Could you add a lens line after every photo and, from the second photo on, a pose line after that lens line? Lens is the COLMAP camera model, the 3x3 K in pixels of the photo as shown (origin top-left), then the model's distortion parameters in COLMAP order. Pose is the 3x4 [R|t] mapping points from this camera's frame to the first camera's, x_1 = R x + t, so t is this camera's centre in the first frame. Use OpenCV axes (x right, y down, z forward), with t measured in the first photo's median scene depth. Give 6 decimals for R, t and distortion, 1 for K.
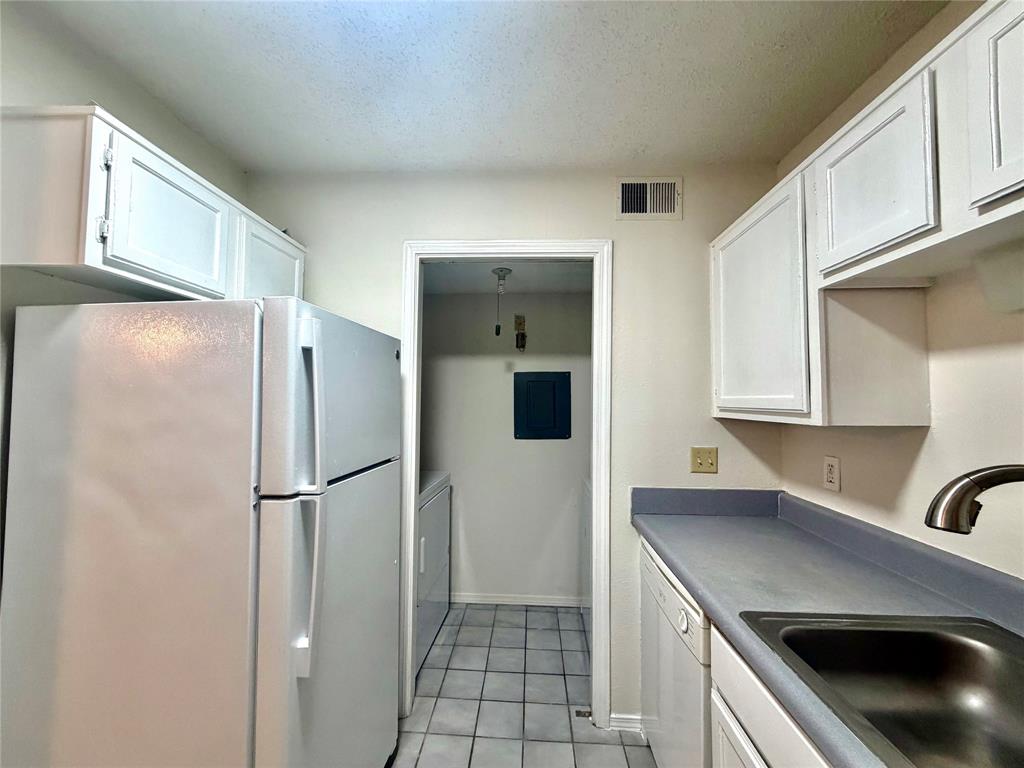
lens RADIAL K [[407.9, 0, 510.0], [0, 407.9, 383.8], [0, 0, 1]] dist [-0.000585, 0.000004]
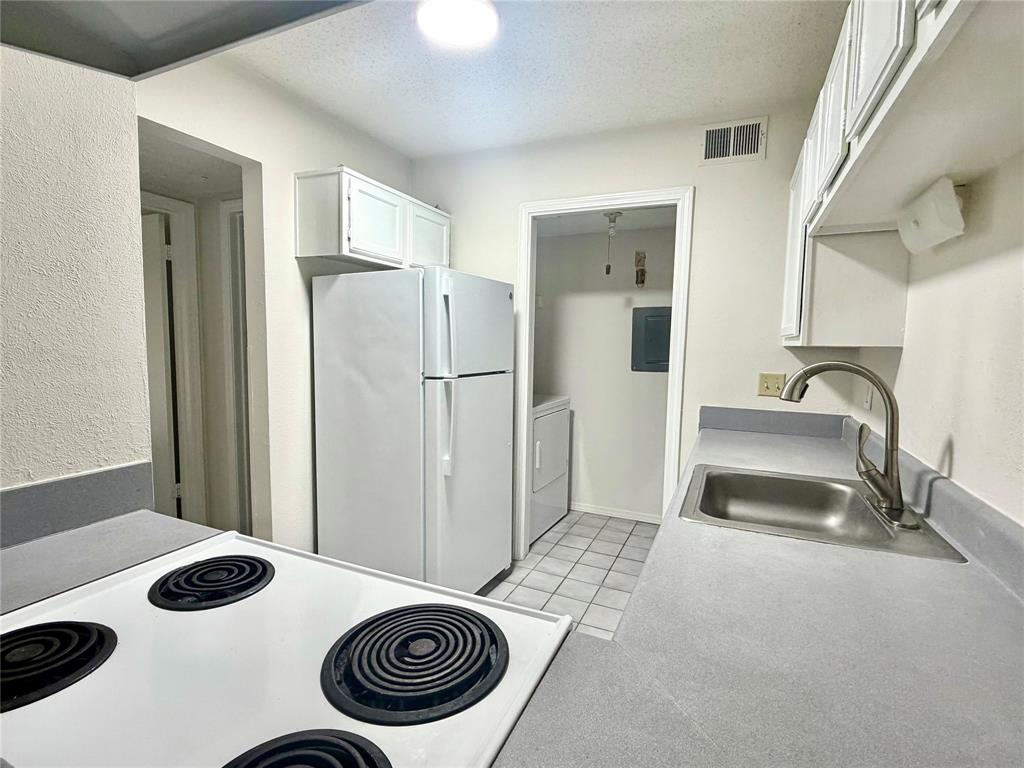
lens RADIAL K [[497.0, 0, 510.3], [0, 497.0, 382.9], [0, 0, 1]] dist [0.000216, 0.000455]
pose [[0.929130, 0.040370, -0.367542, 0.316078], [0.003523, 0.993010, 0.117976, 0.019955], [0.369735, -0.110910, 0.922494, -0.514409]]
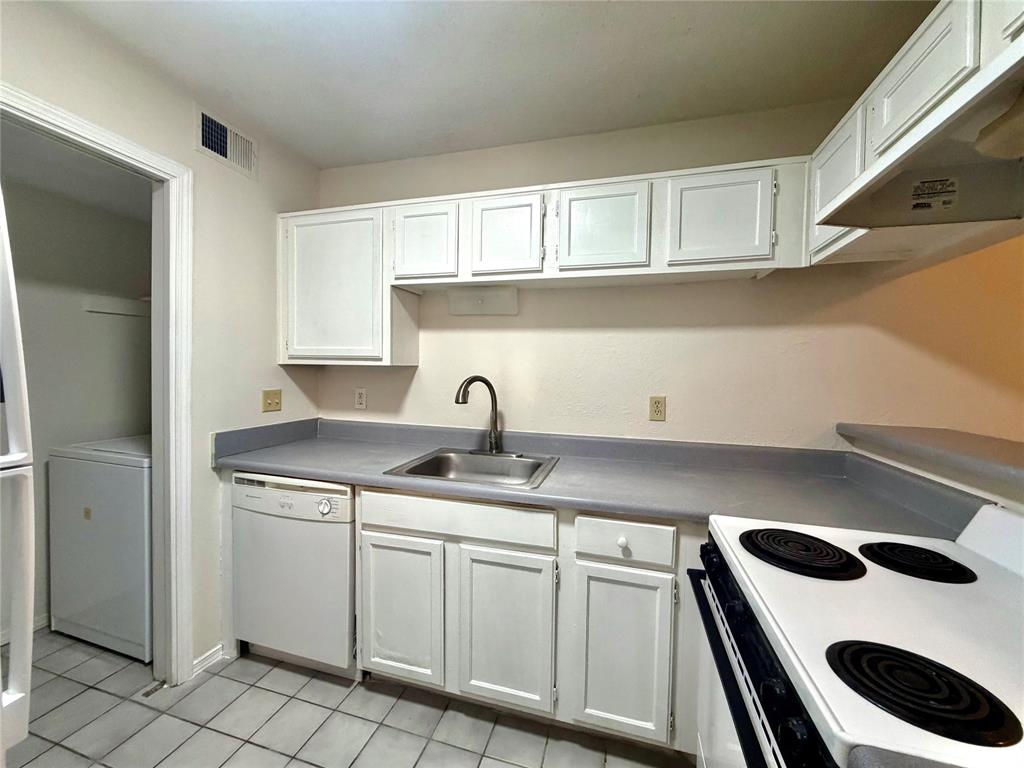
lens RADIAL K [[407.9, 0, 511.0], [0, 407.9, 381.2], [0, 0, 1]] dist [-0.000585, 0.000004]
pose [[0.229362, -0.035400, 0.972697, -0.512777], [-0.055432, 0.997241, 0.049364, 0.035824], [-0.971761, -0.065241, 0.226767, 0.067463]]
